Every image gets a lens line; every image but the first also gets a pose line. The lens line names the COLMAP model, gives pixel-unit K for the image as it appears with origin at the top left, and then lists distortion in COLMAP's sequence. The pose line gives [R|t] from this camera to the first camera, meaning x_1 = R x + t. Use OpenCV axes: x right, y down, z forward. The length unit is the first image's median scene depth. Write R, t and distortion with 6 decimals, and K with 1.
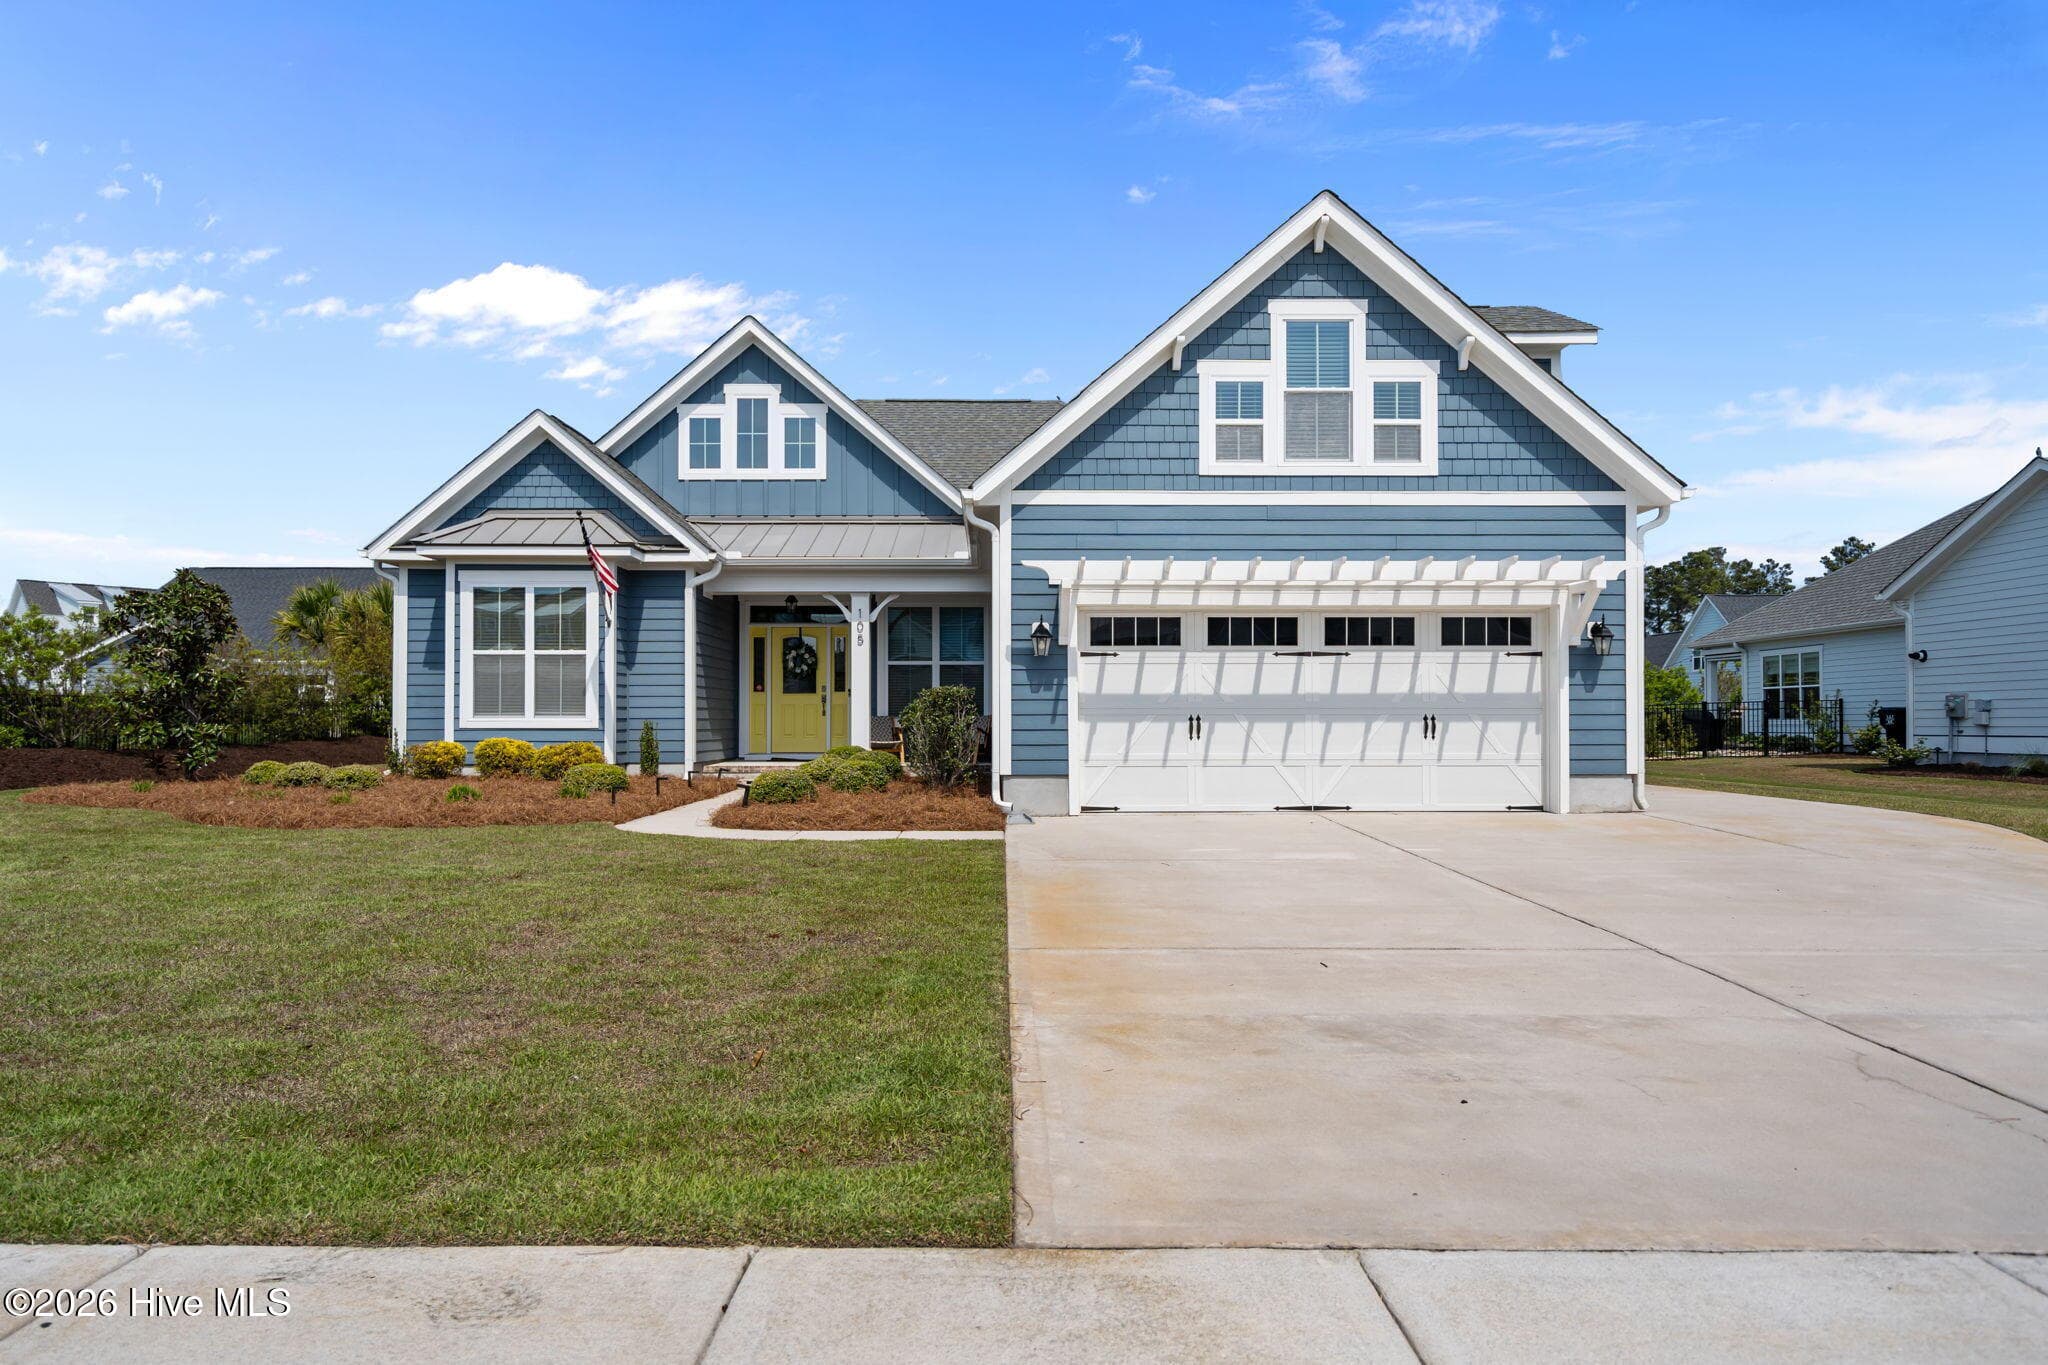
lens RADIAL K [[1256.3, 0, 1017.1], [0, 1256.3, 713.4], [0, 0, 1]] dist [0.003431, 0.001365]
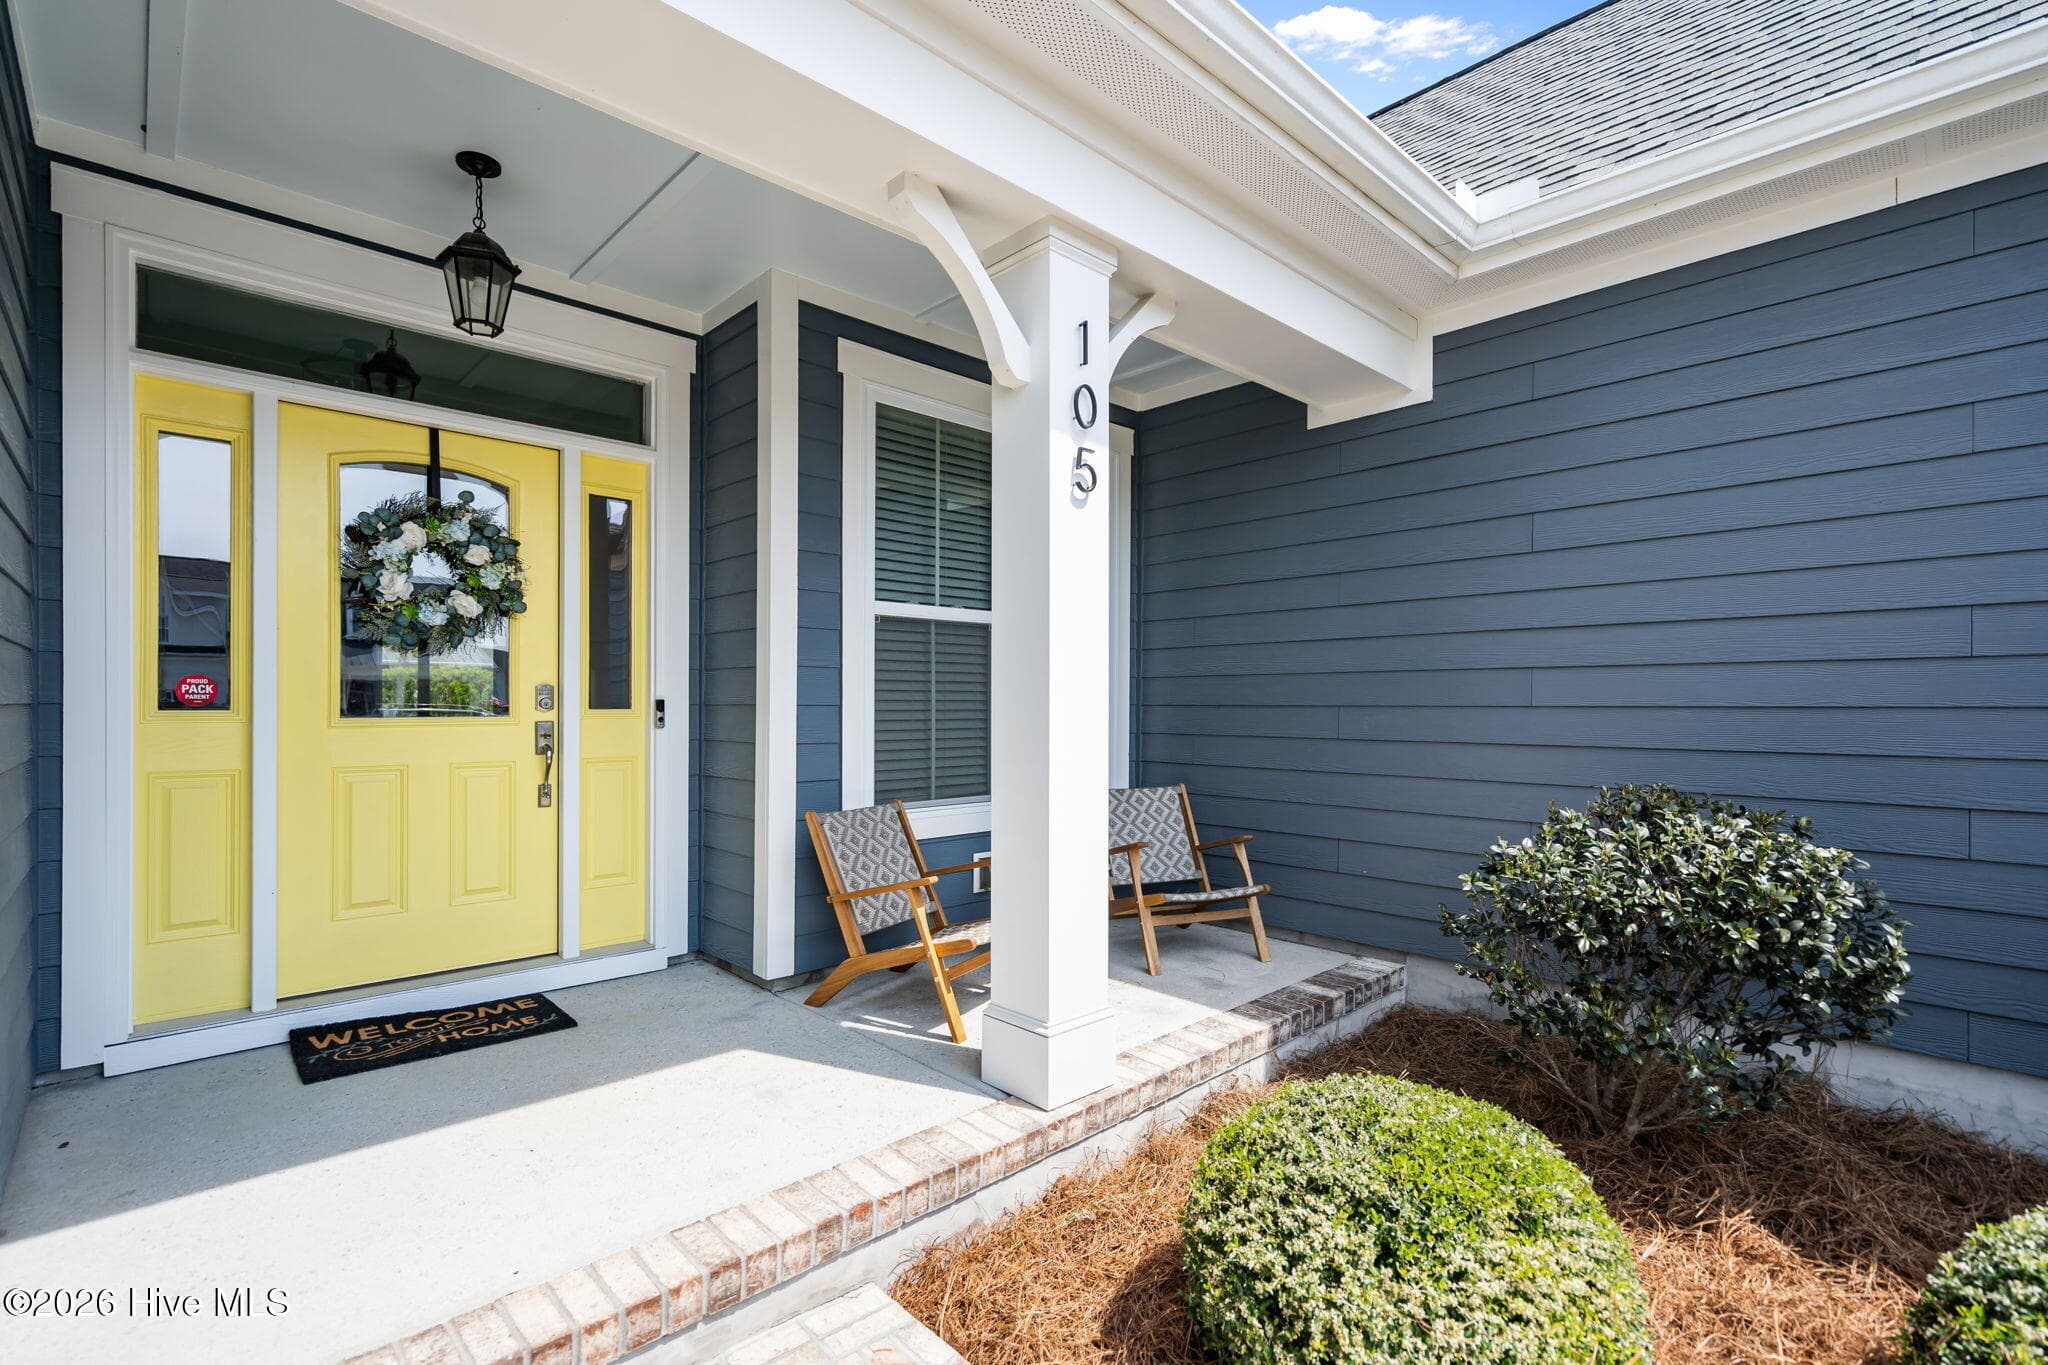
lens RADIAL K [[938.9, 0, 1019.7], [0, 938.9, 701.7], [0, 0, 1]] dist [-0.001131, -0.000139]
pose [[0.733630, 0.002681, 0.679544, -0.324773], [-0.009894, 0.999928, 0.006735, -0.031953], [-0.679477, -0.011664, 0.733604, 1.235750]]
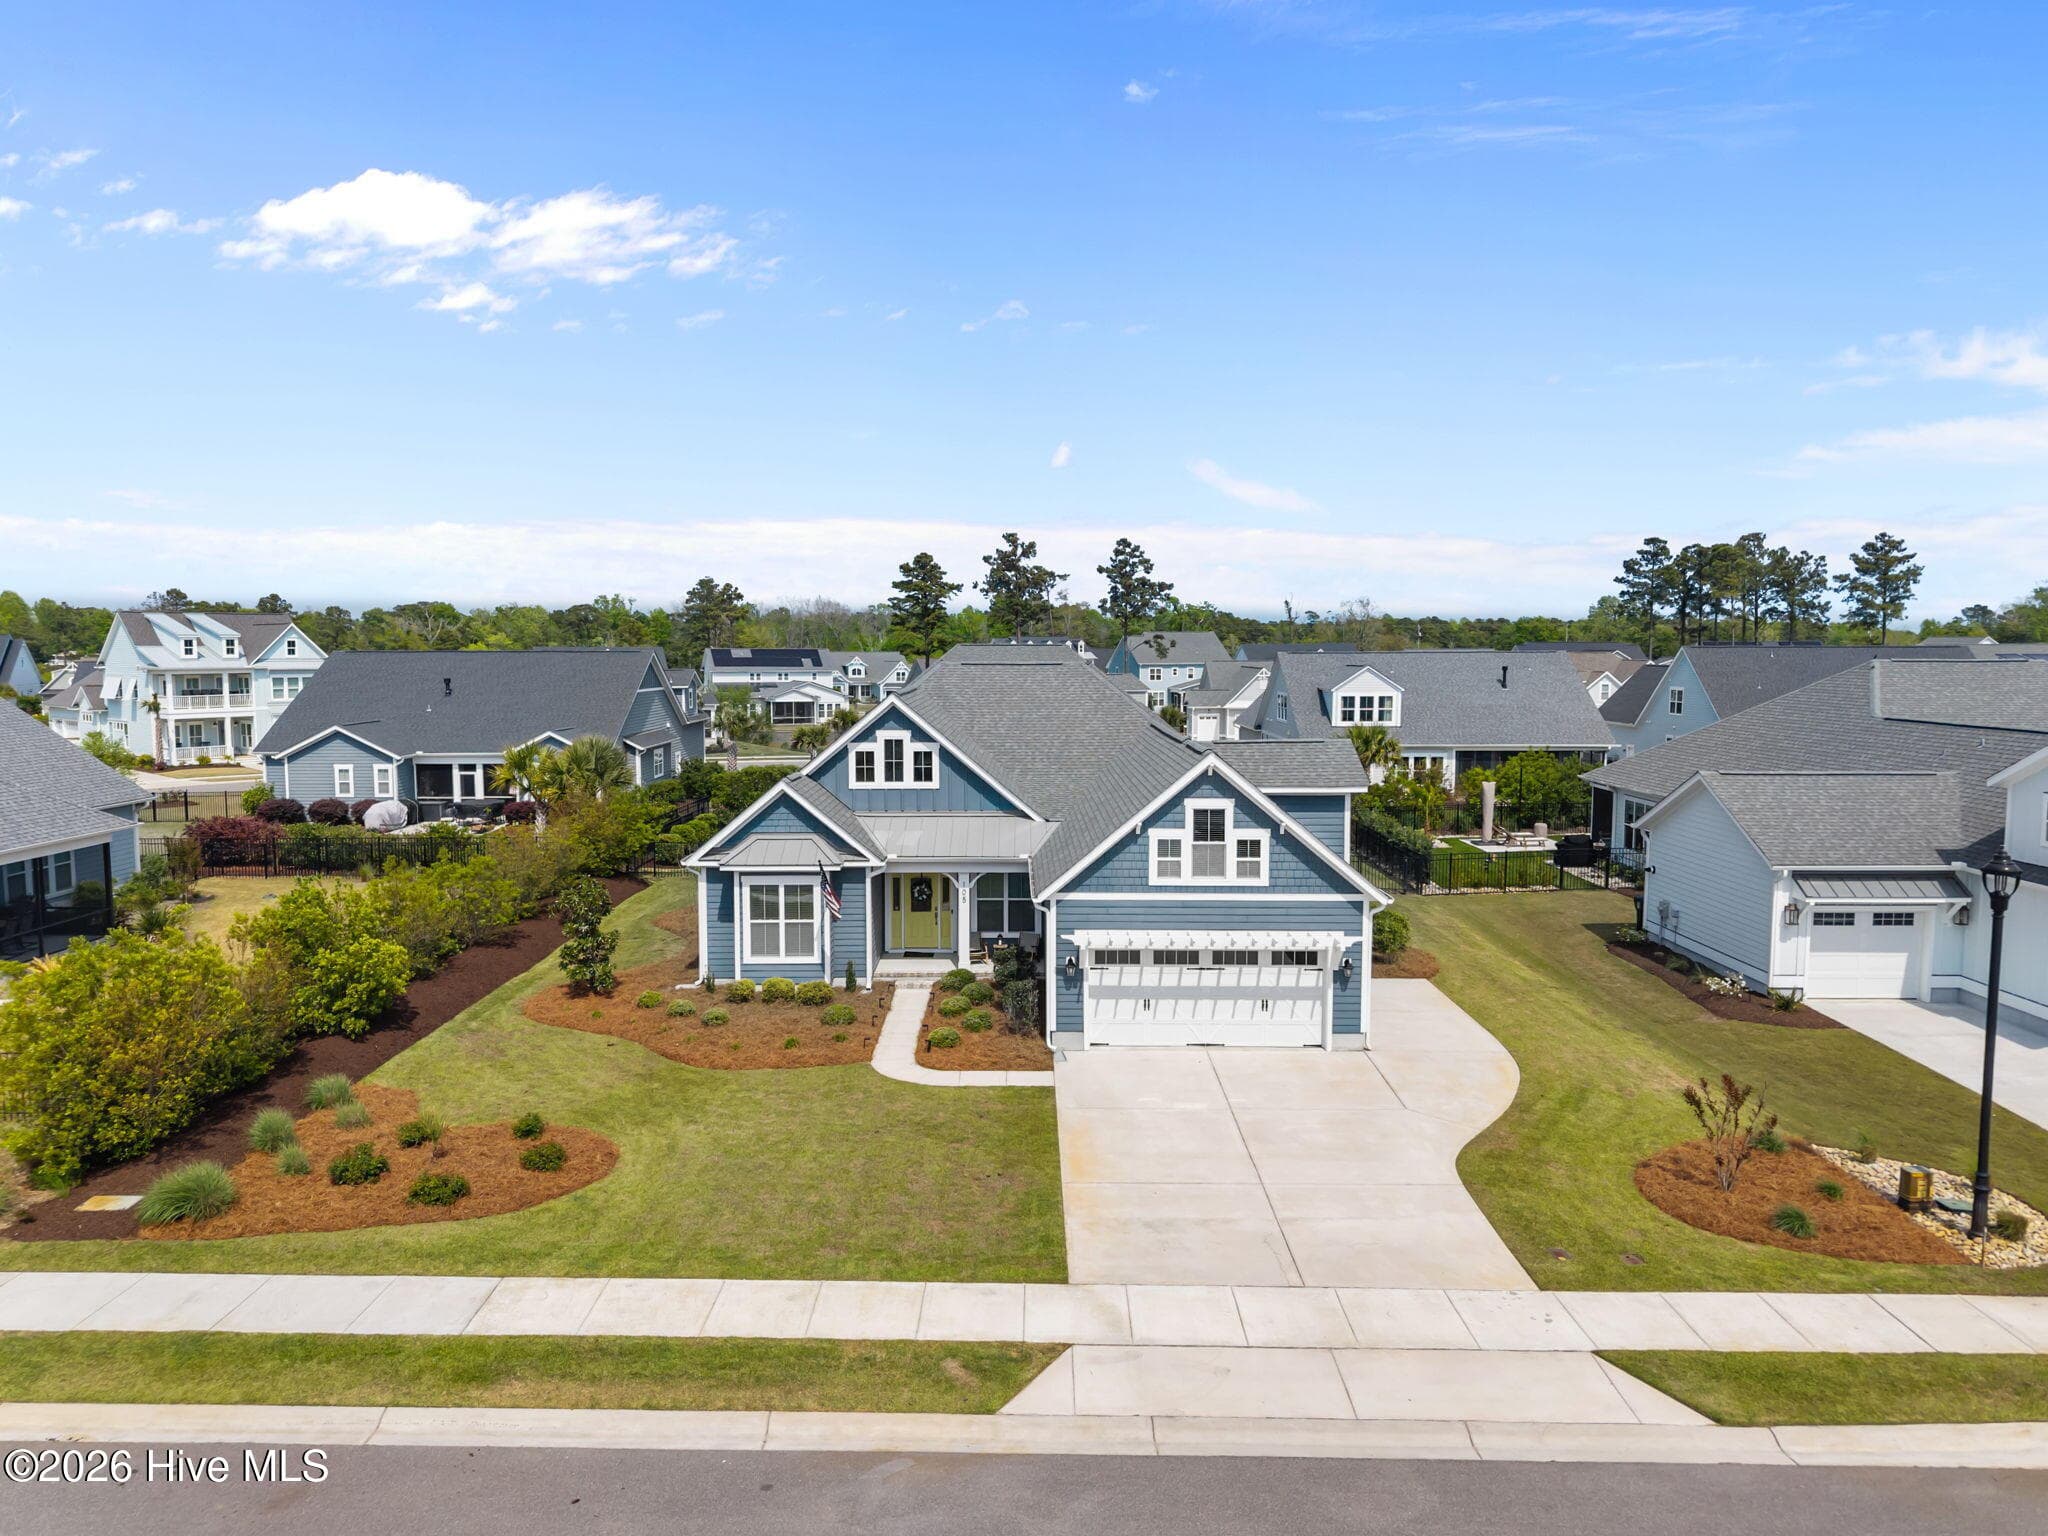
lens RADIAL K [[1382.0, 0, 999.0], [0, 1382.0, 760.3], [0, 0, 1]] dist [0.055821, -0.075943]
pose [[0.999560, 0.000525, -0.029657, -0.029800], [0.002288, 0.995501, 0.094723, -0.586759], [0.029574, -0.094749, 0.995062, -1.171479]]
